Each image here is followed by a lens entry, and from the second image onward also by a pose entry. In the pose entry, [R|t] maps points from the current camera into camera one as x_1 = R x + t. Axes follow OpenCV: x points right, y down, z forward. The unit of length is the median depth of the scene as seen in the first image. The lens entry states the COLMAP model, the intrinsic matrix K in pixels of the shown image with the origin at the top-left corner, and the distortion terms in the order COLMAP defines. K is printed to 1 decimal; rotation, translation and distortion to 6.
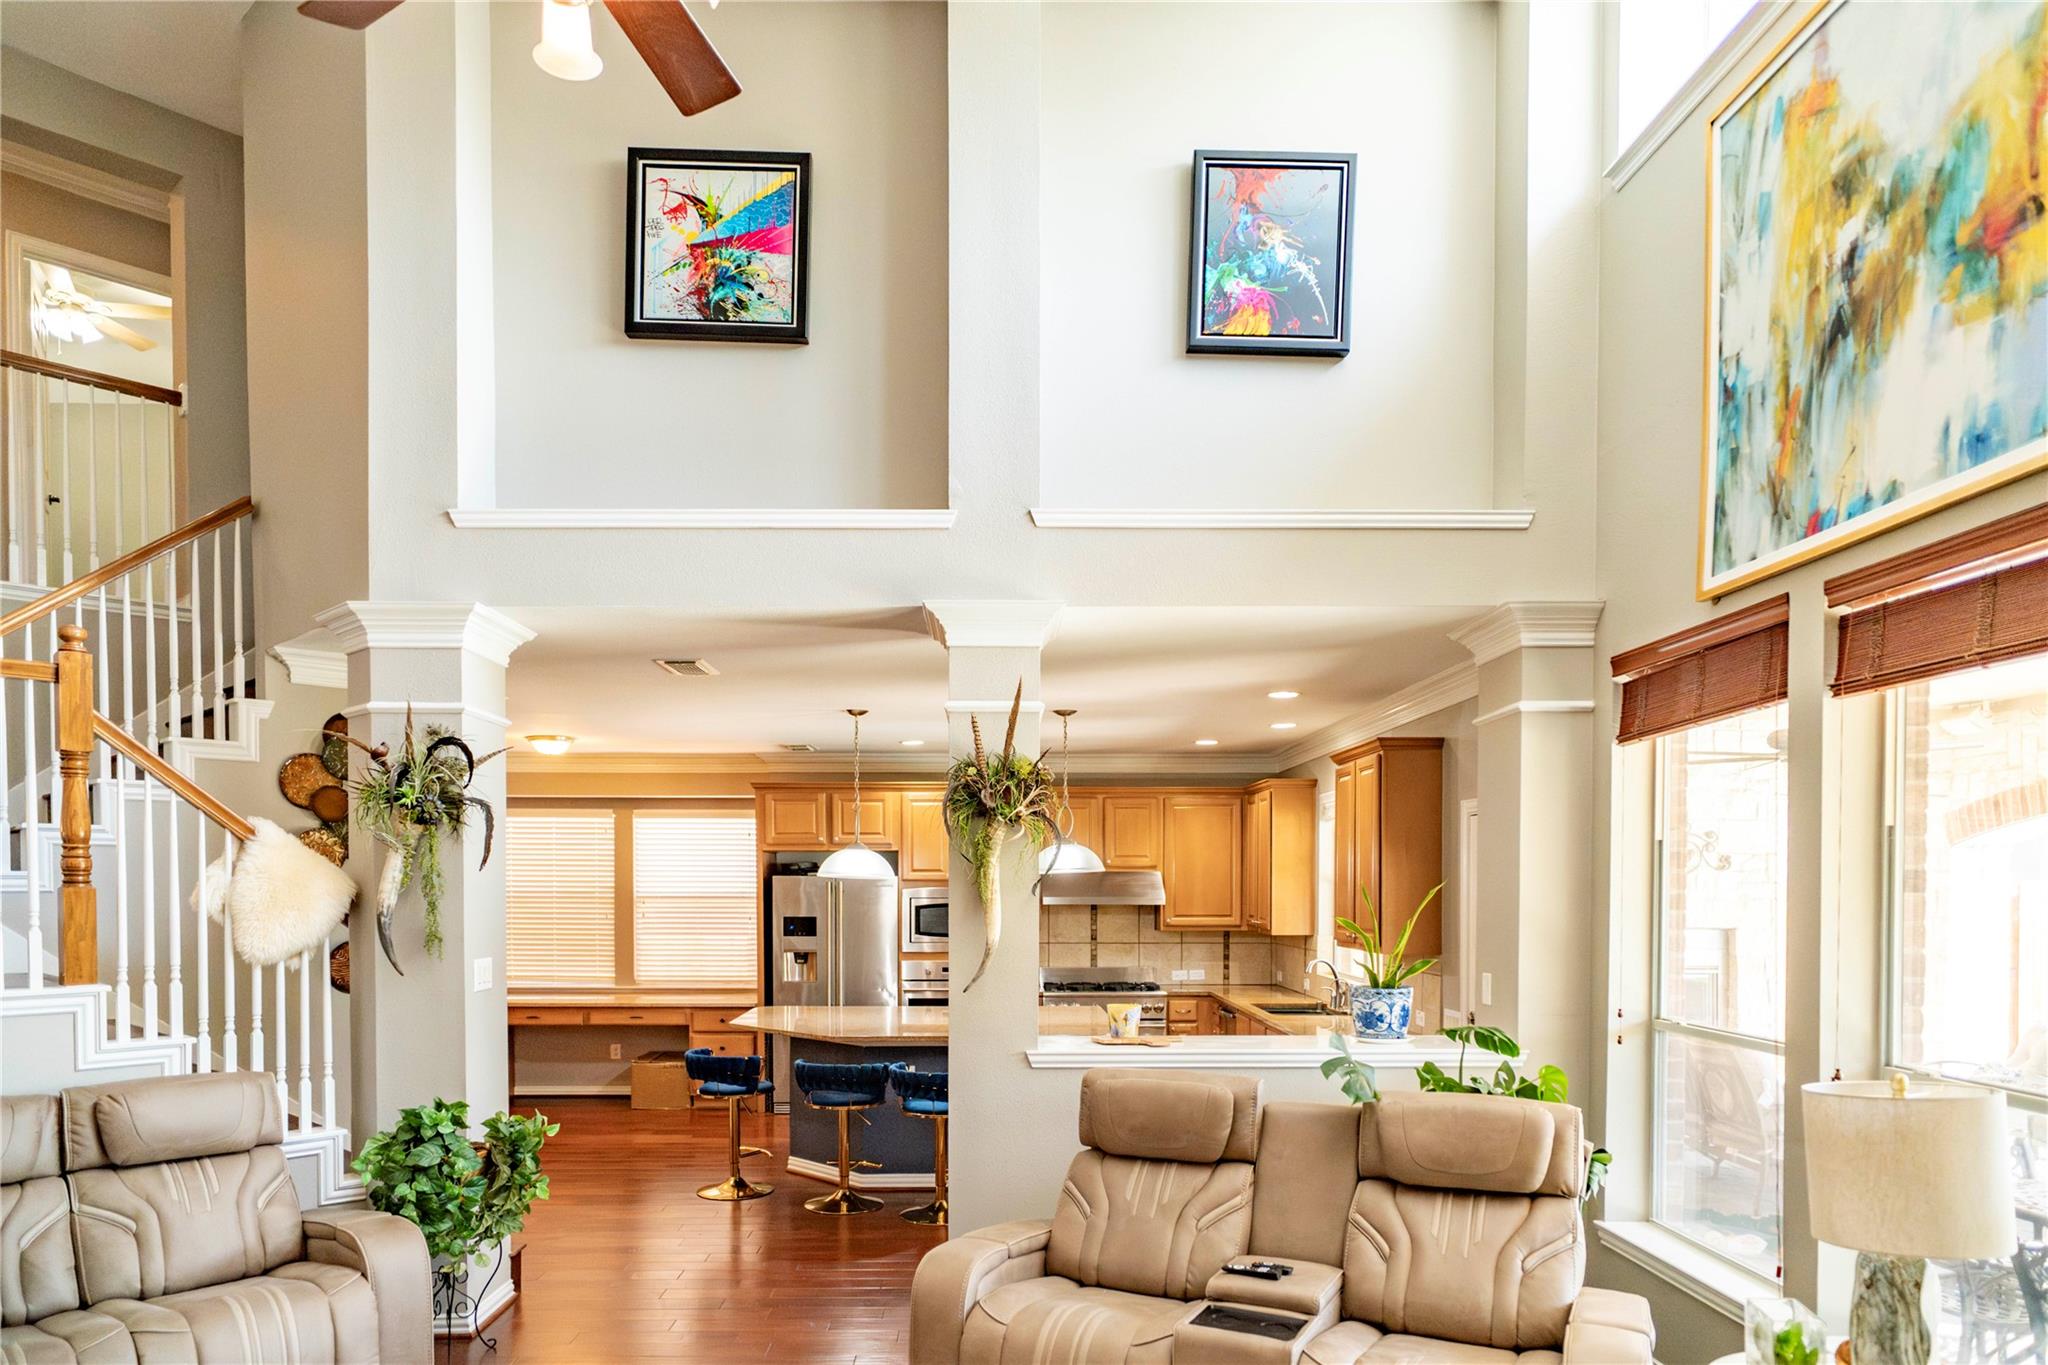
lens RADIAL K [[1264.0, 0, 1020.4], [0, 1264.0, 901.7], [0, 0, 1]] dist [-0.002155, 0.001012]
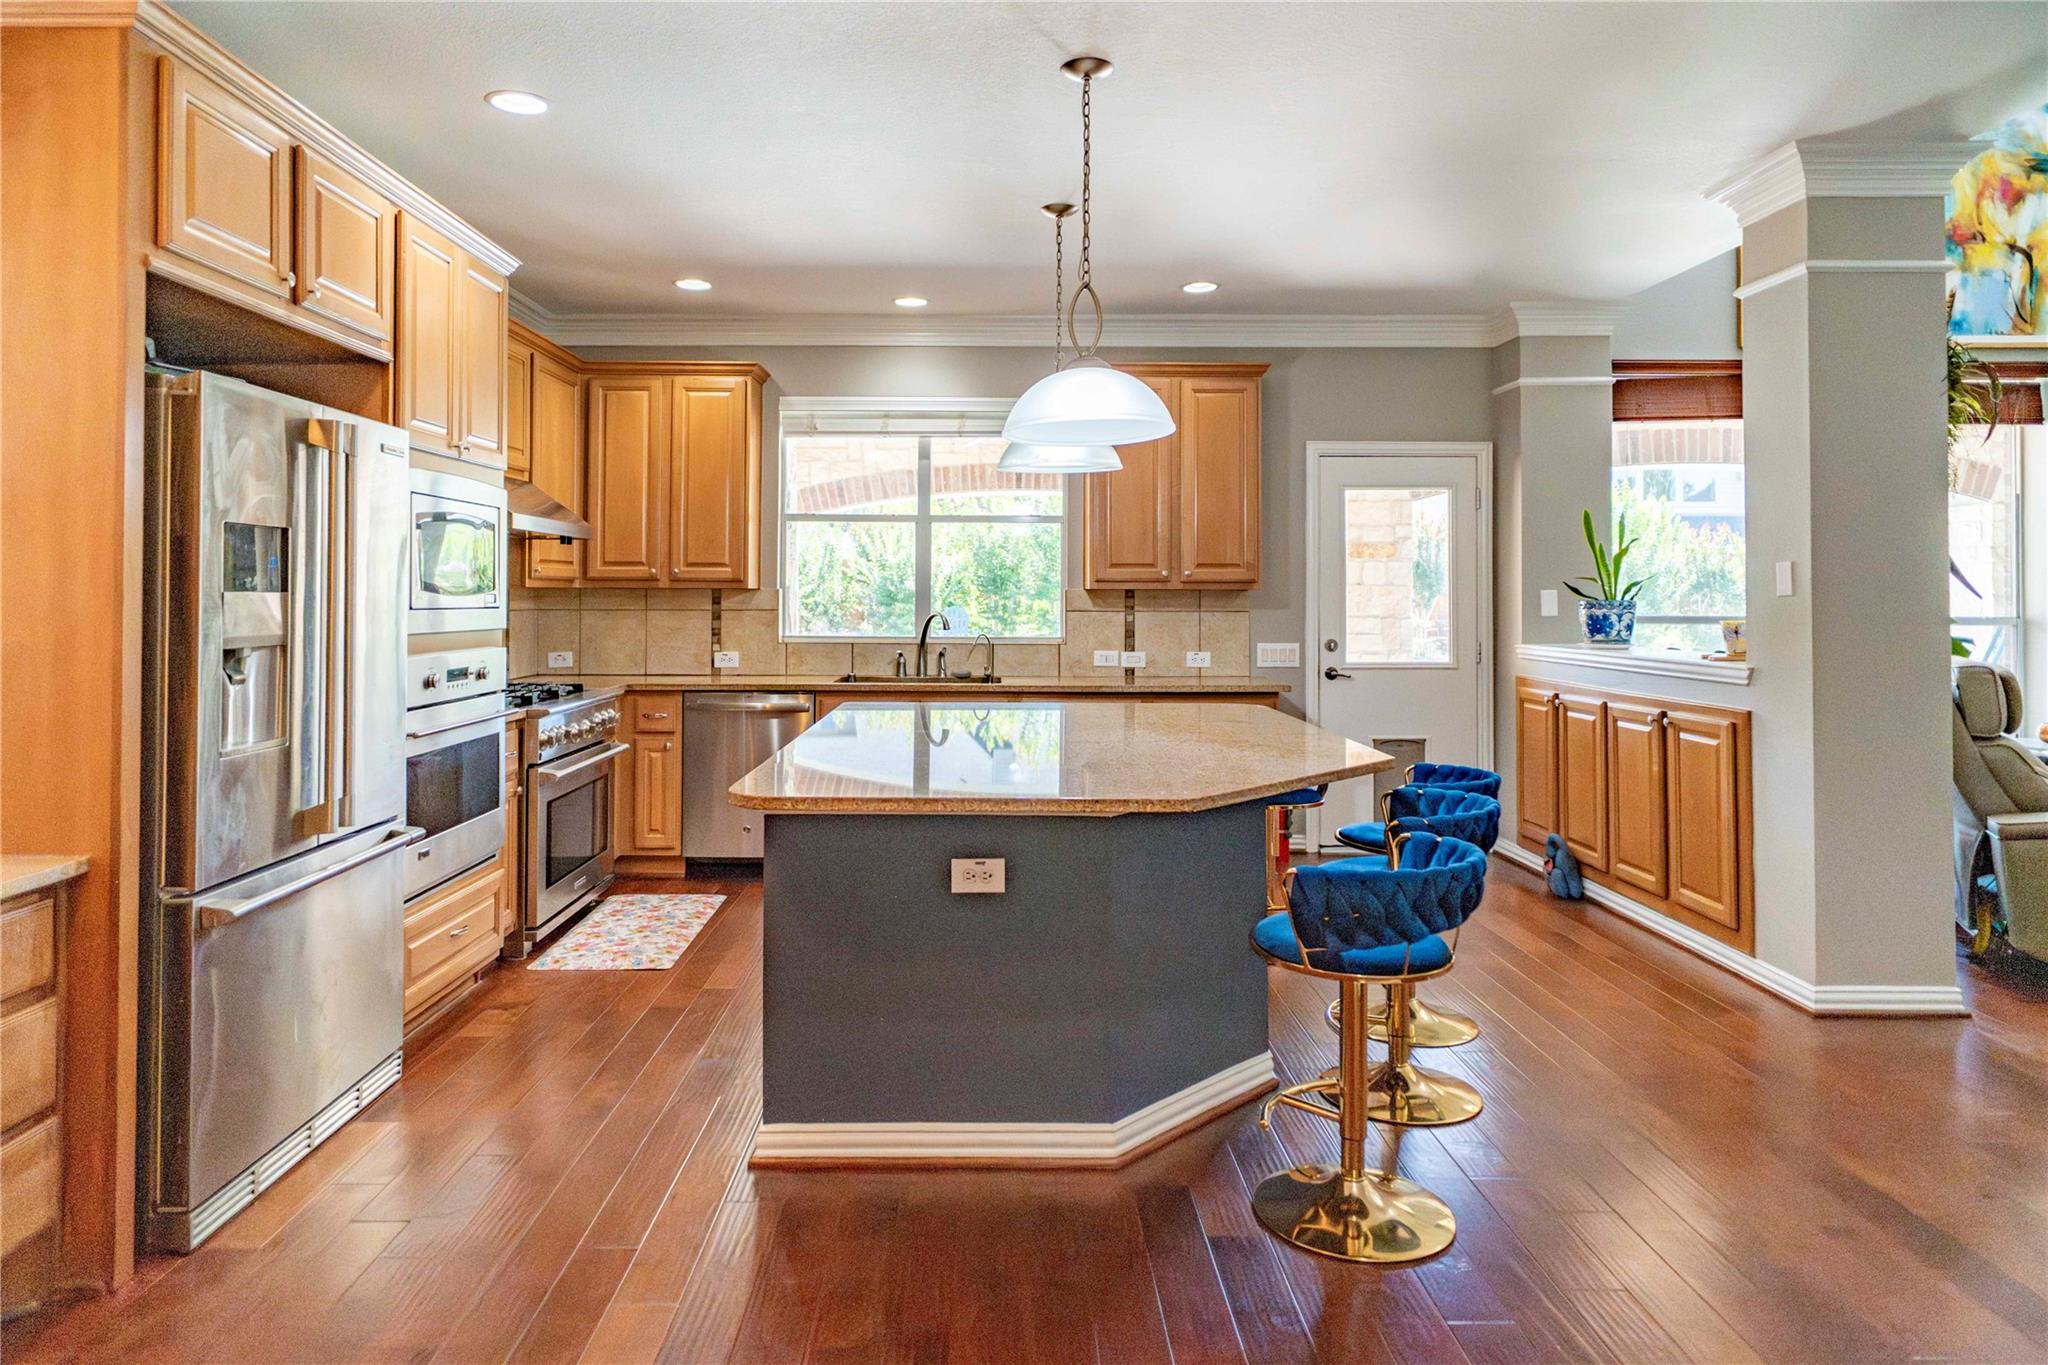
lens RADIAL K [[1257.7, 0, 982.1], [0, 1257.7, 571.7], [0, 0, 1]] dist [0.003176, 0.003064]
pose [[0.017761, 0.019136, 0.999659, -1.094916], [0.010413, 0.999759, -0.019323, 0.072680], [-0.999788, 0.010752, 0.017557, 1.956905]]
